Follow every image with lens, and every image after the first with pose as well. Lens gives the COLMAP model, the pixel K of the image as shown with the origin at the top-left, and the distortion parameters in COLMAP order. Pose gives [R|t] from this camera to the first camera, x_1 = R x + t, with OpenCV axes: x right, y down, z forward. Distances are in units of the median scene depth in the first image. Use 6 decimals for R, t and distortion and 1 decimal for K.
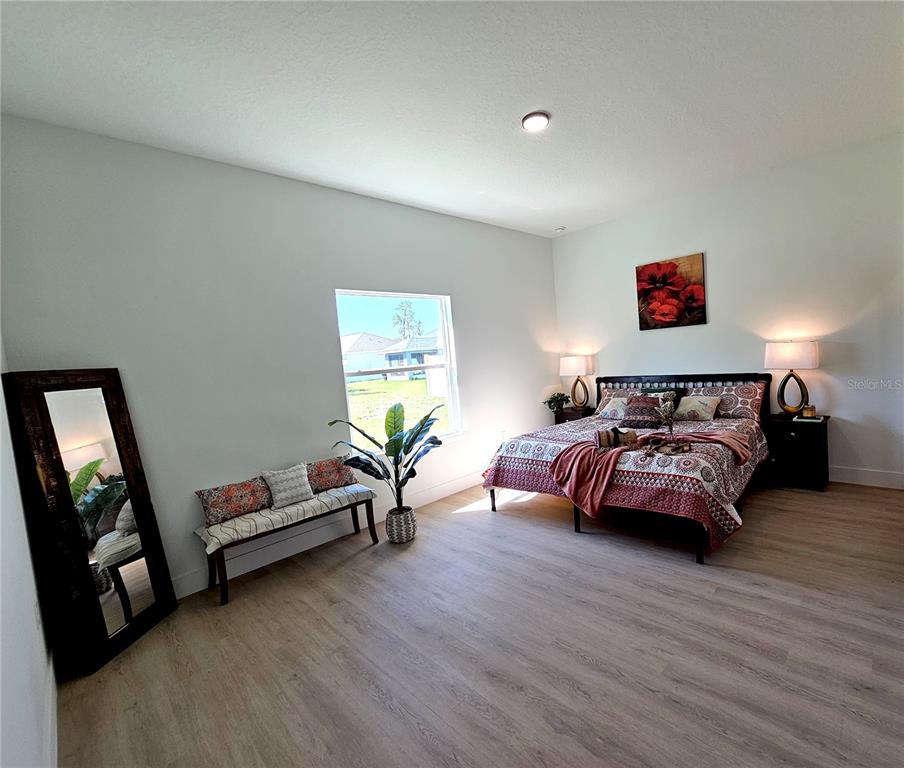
lens RADIAL K [[404.4, 0, 489.1], [0, 404.4, 384.2], [0, 0, 1]] dist [-0.000172, 0.000176]
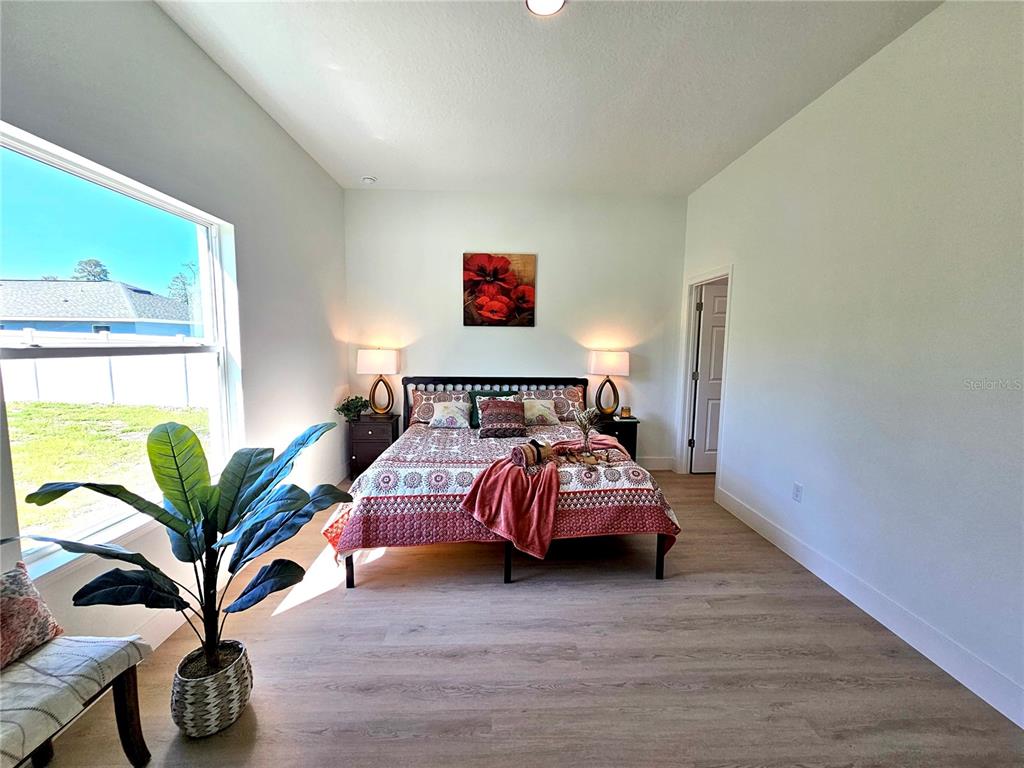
lens RADIAL K [[423.1, 0, 512.0], [0, 423.1, 384.0], [0, 0, 1]] dist [0.001147, 0.000845]
pose [[0.699275, 0.015400, 0.714687, -0.295444], [-0.015018, 0.999864, -0.006850, -0.000557], [-0.714695, -0.005943, 0.699411, 0.377464]]
